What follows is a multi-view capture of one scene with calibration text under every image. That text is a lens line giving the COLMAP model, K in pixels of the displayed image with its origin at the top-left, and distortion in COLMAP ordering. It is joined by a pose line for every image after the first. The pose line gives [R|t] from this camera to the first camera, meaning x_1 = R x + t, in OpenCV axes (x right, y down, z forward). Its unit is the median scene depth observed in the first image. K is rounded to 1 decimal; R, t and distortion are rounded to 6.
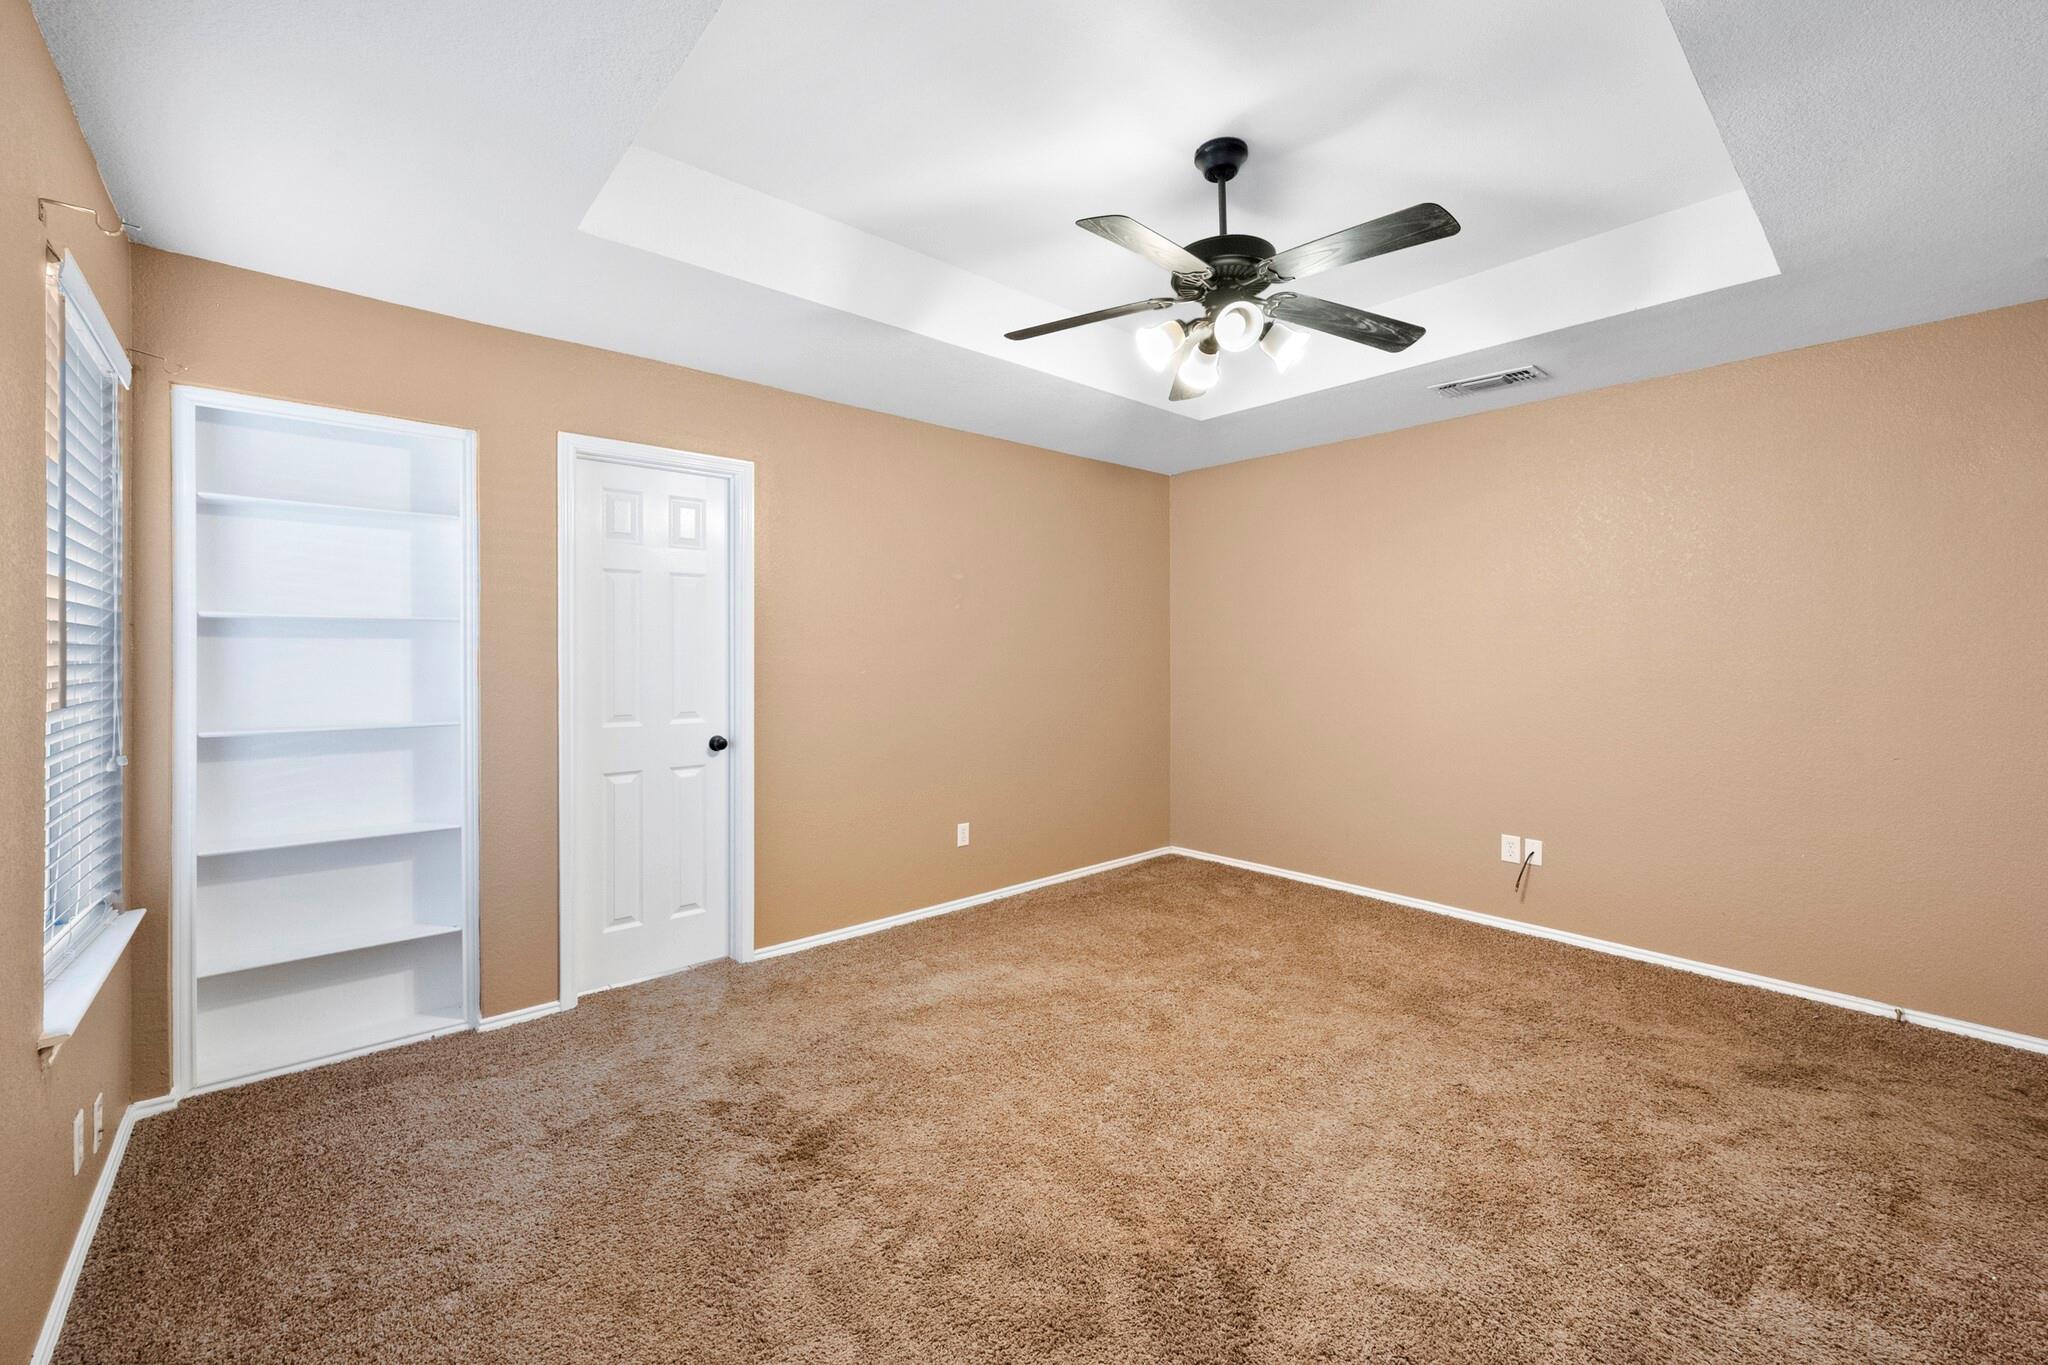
lens RADIAL K [[832.3, 0, 1028.1], [0, 832.3, 652.0], [0, 0, 1]] dist [0.000852, 0.000051]
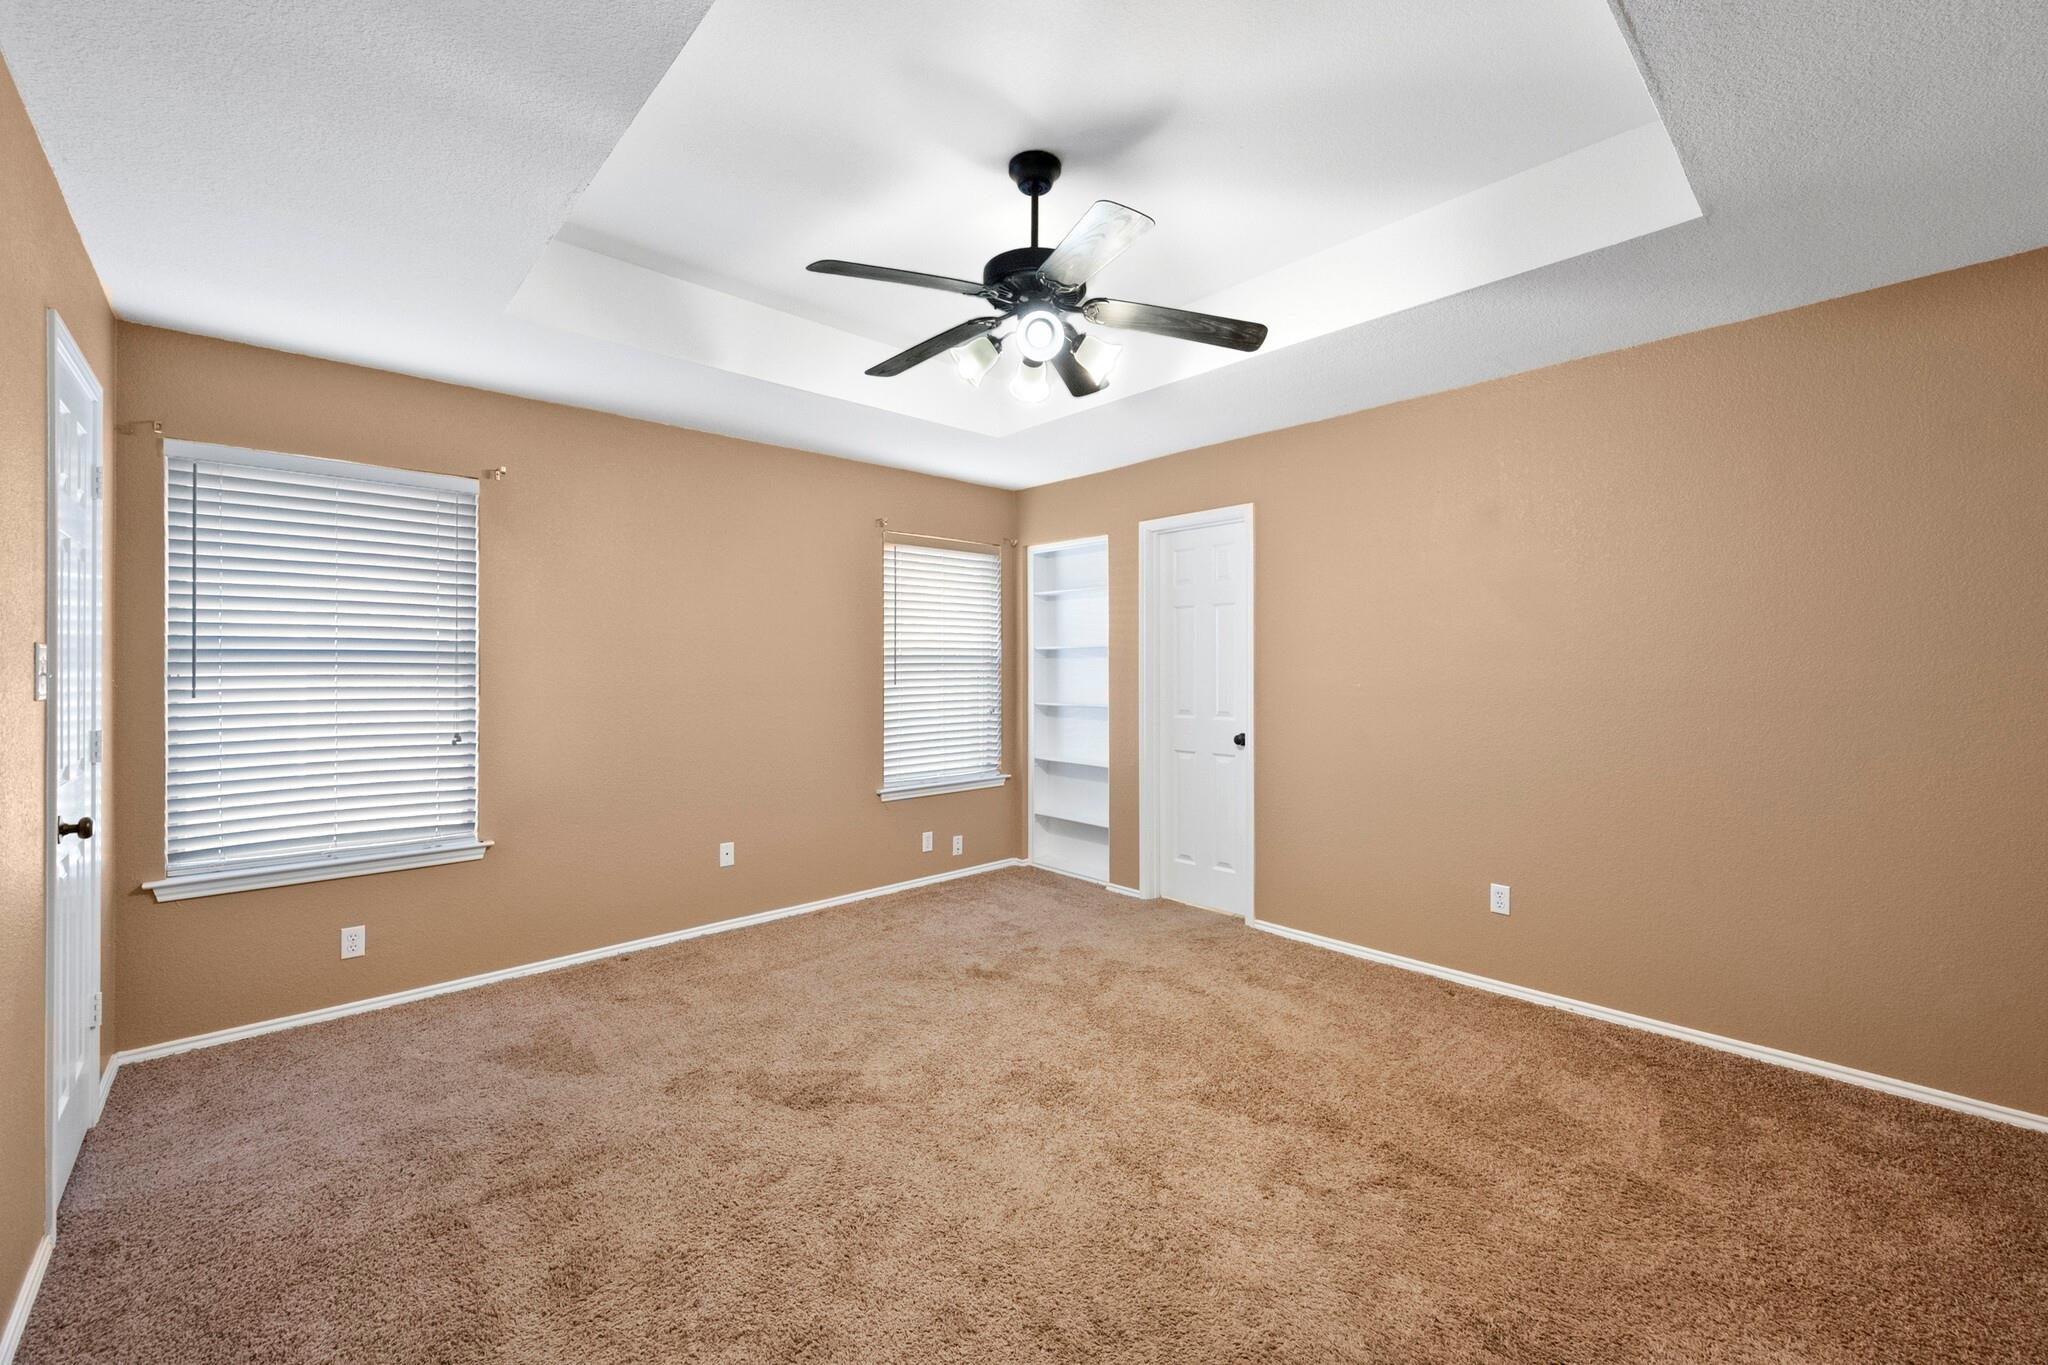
lens RADIAL K [[814.8, 0, 1029.4], [0, 814.8, 670.1], [0, 0, 1]] dist [-0.000235, -0.000043]
pose [[0.025827, -0.000017, -0.999666, 0.977112], [-0.004005, 0.999992, -0.000121, 0.010888], [0.999658, 0.004007, 0.025826, 0.785573]]
